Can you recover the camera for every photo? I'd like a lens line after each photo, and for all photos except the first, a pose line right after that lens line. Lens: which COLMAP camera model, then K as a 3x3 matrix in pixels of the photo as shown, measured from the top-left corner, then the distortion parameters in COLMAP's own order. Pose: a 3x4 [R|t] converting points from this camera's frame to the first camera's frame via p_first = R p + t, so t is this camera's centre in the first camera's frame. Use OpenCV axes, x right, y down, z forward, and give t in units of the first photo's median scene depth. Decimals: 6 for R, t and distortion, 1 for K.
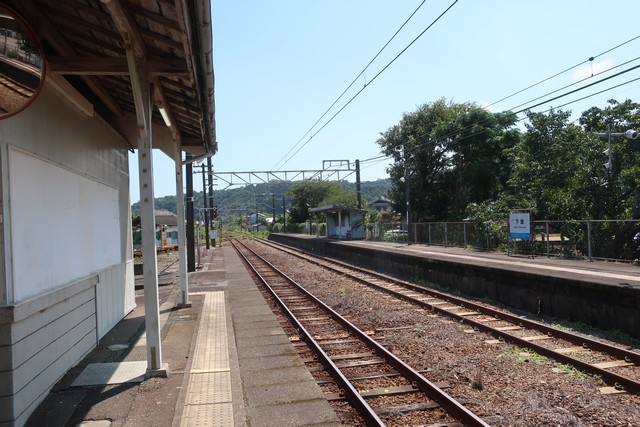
lens RADIAL K [[513.5, 0, 320.0], [0, 513.5, 213.5], [0, 0, 1]] dist [-0.003200, -0.001854]
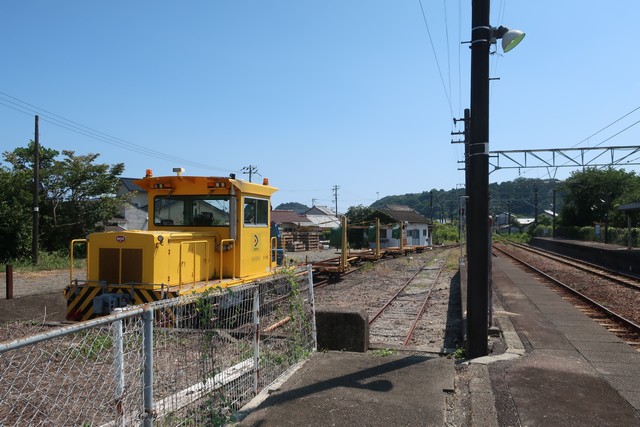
lens RADIAL K [[513.5, 0, 320.0], [0, 513.5, 213.5], [0, 0, 1]] dist [-0.003200, -0.001854]
pose [[0.896792, 0.031925, -0.441300, -0.052269], [-0.030826, 0.999478, 0.009662, 0.004903], [0.441378, 0.004938, 0.897308, 0.168401]]
